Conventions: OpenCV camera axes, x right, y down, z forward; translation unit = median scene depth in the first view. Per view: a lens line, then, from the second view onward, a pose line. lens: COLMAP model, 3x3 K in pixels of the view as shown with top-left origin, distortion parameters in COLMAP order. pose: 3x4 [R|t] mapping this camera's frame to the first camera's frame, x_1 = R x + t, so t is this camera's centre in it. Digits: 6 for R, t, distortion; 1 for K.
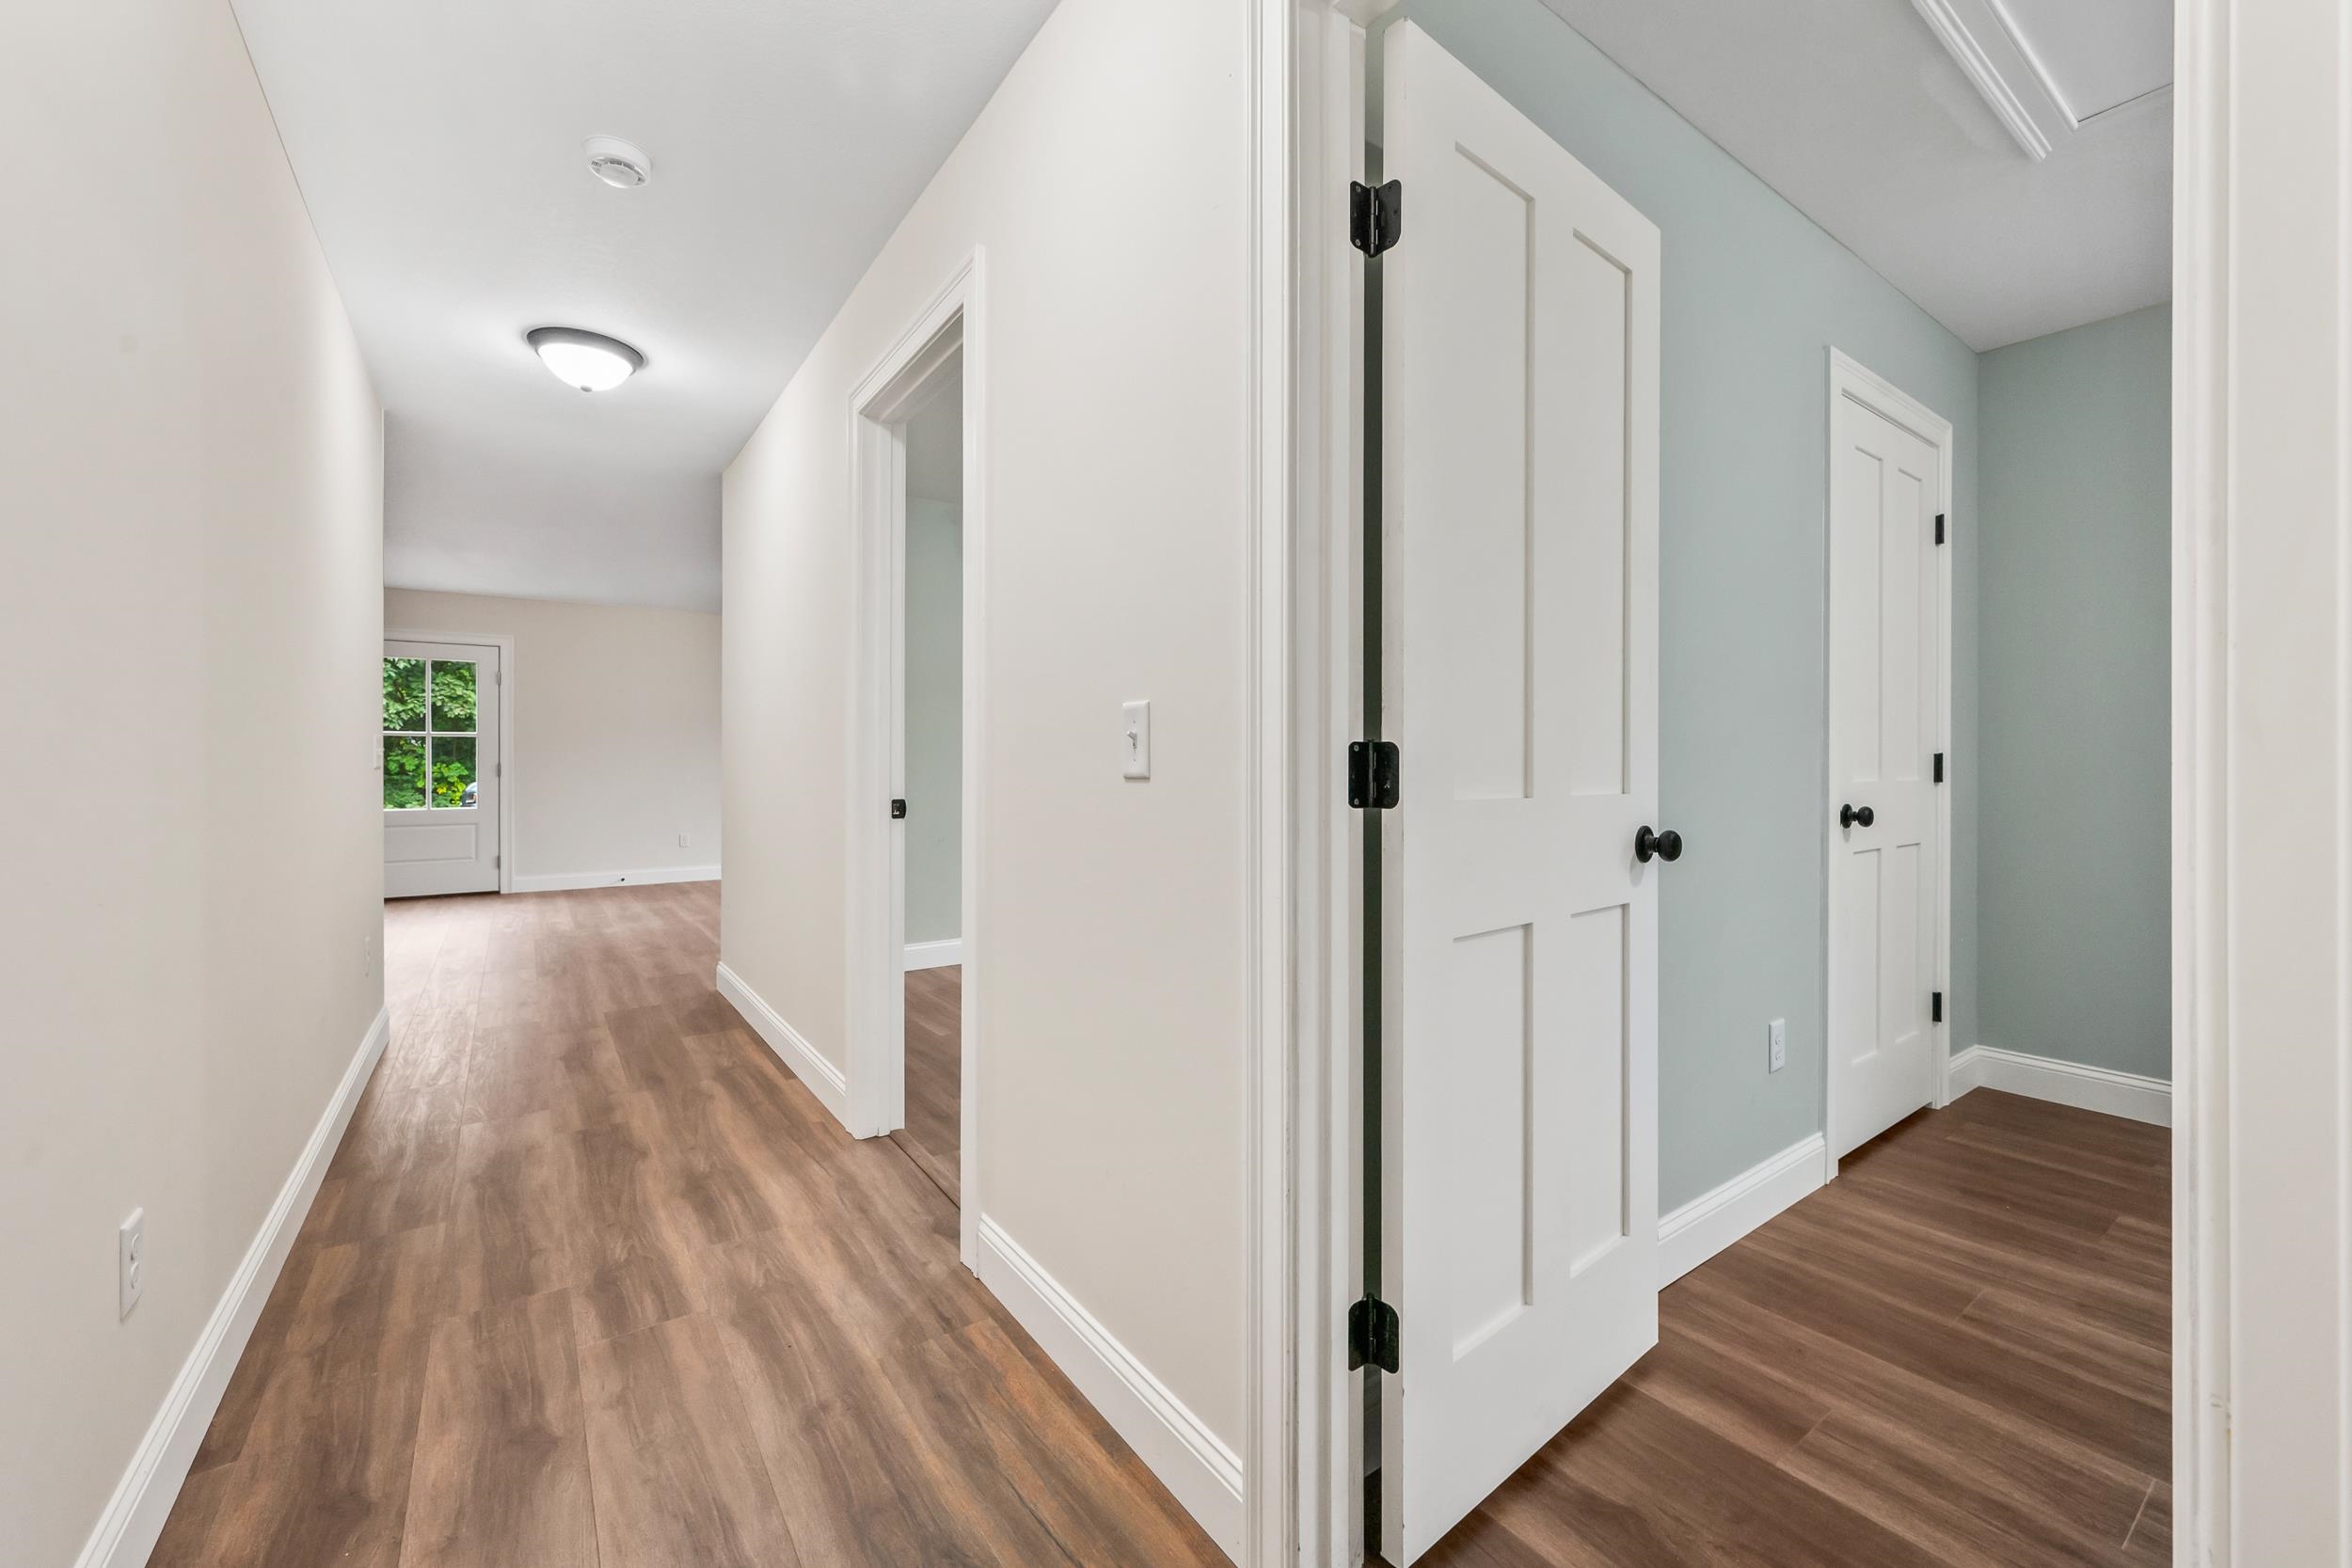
lens RADIAL K [[930.6, 0, 1177.2], [0, 930.6, 763.4], [0, 0, 1]] dist [-0.001429, -0.000297]
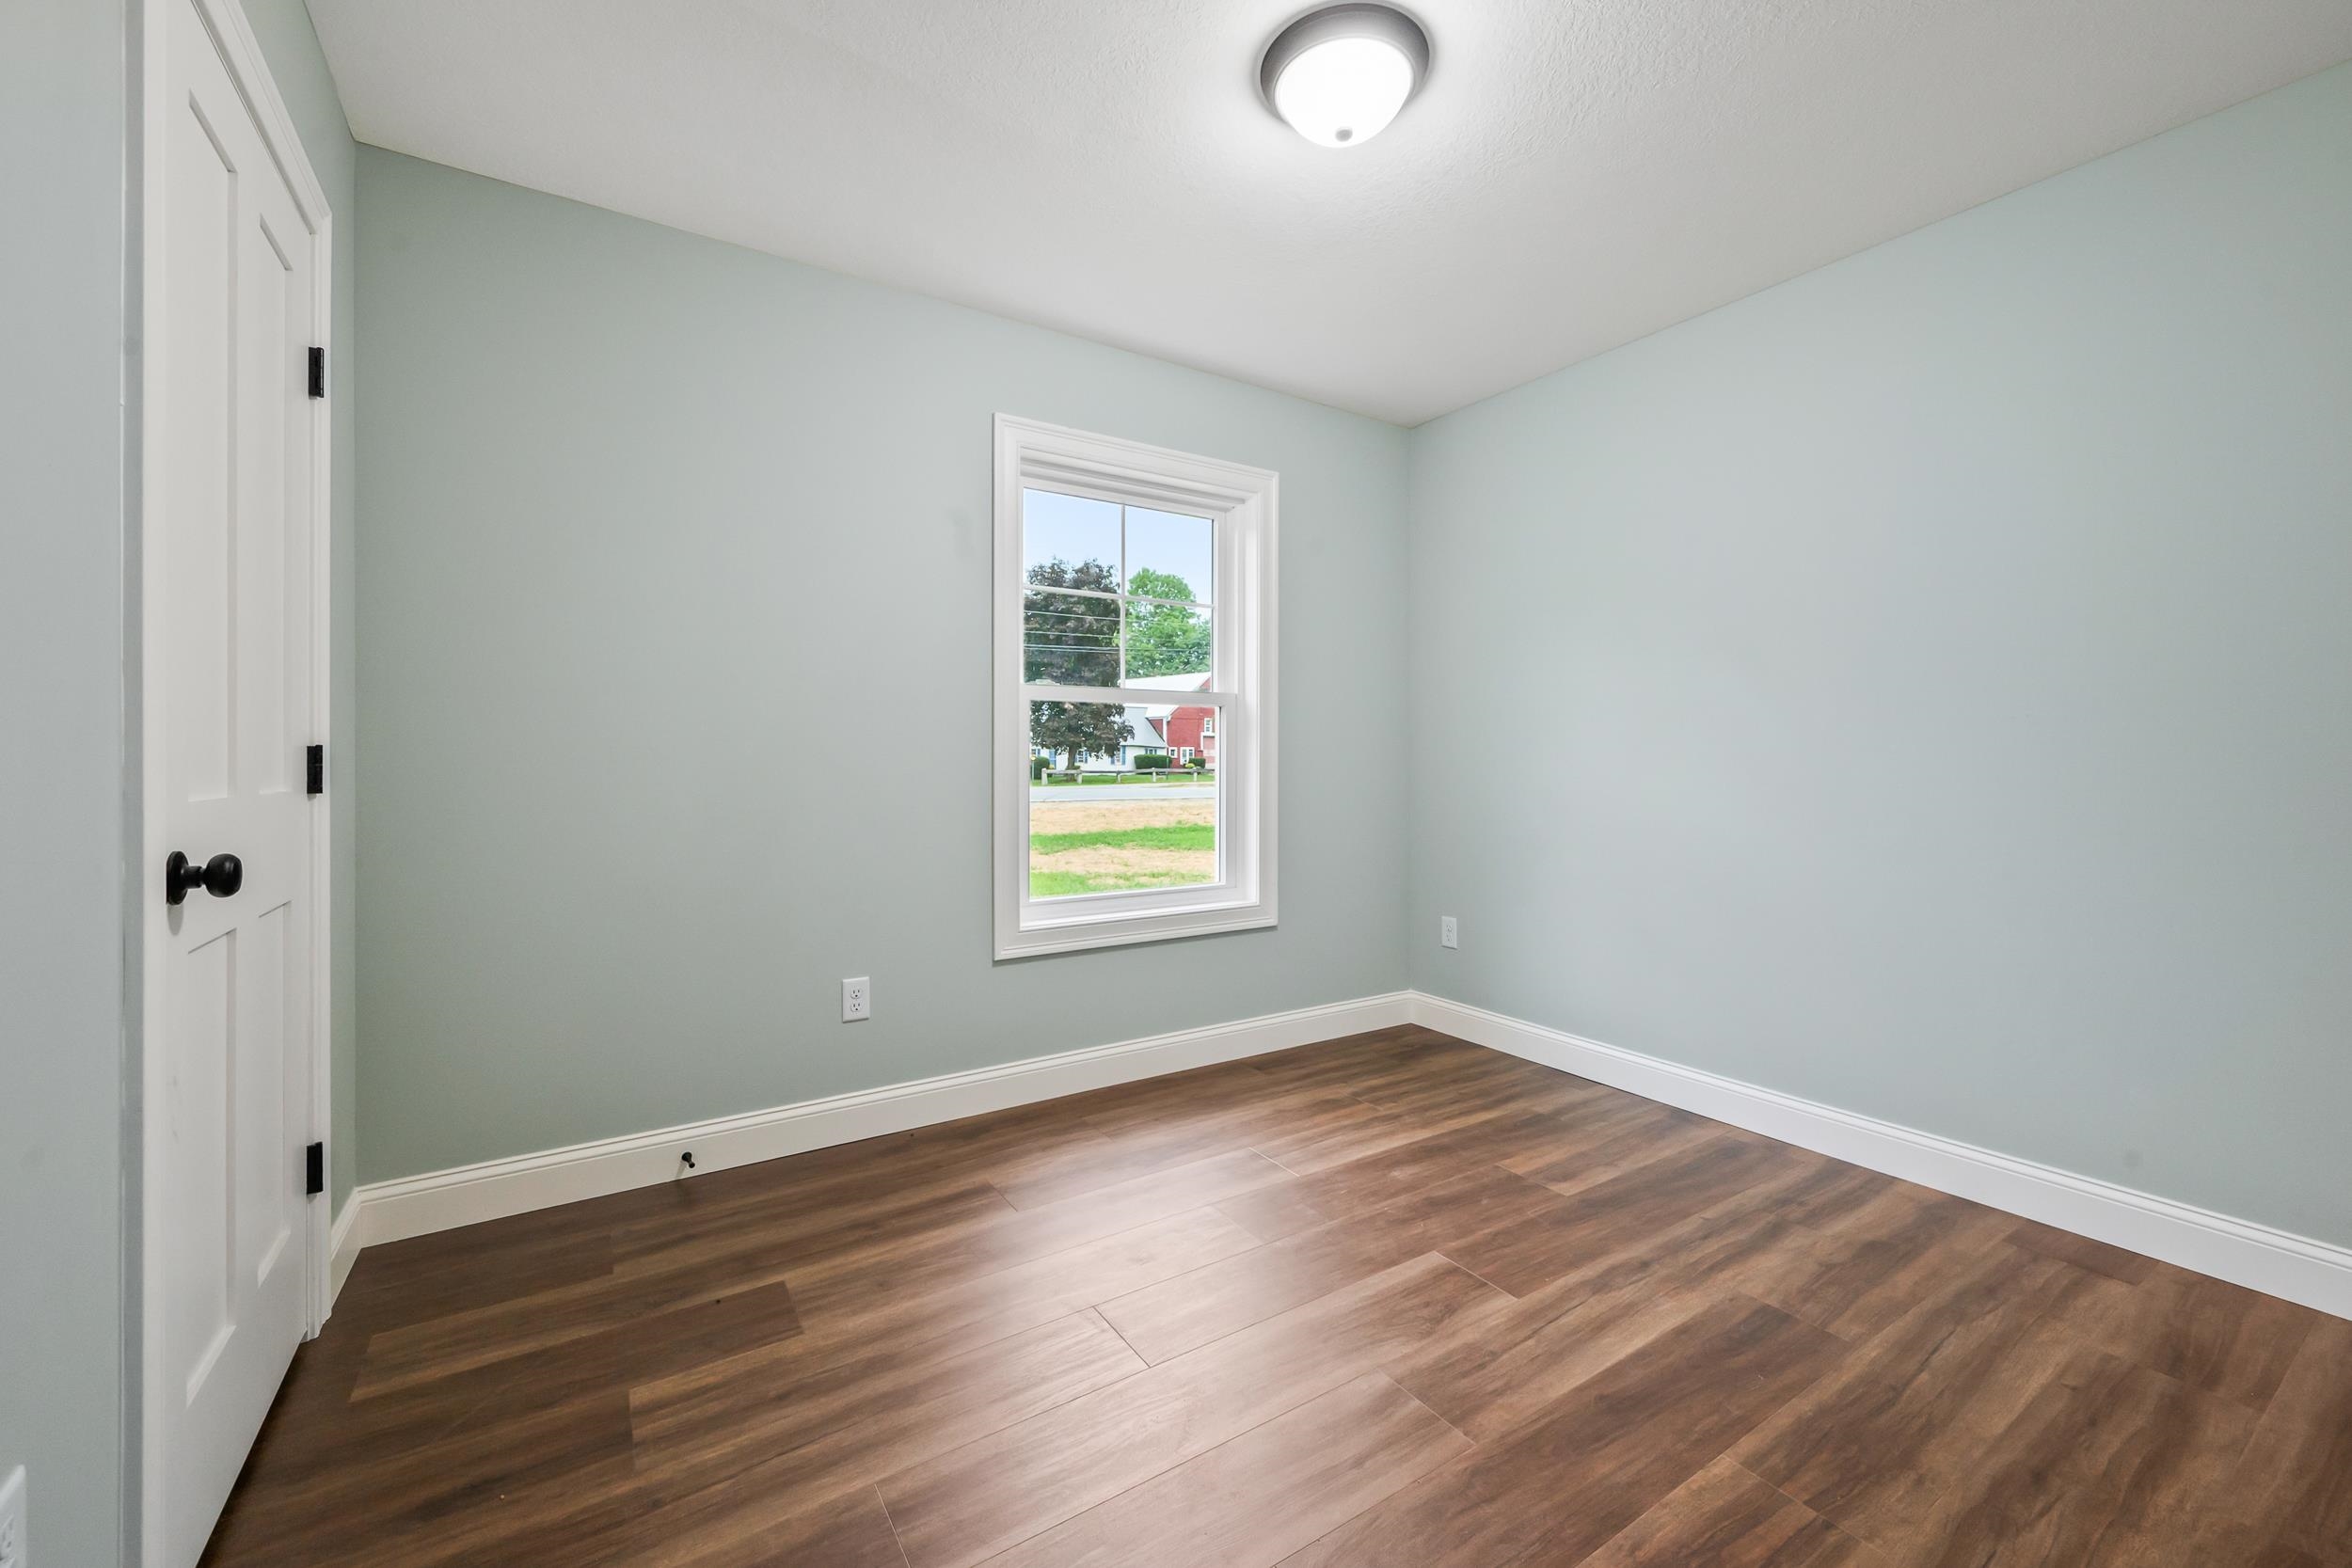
lens RADIAL K [[938.1, 0, 1177.7], [0, 938.1, 767.8], [0, 0, 1]] dist [-0.000052, 0.000420]
pose [[0.040848, -0.009096, 0.999124, 0.273864], [-0.004027, 0.999949, 0.009268, -0.005256], [-0.999157, -0.004402, 0.040810, 0.485203]]
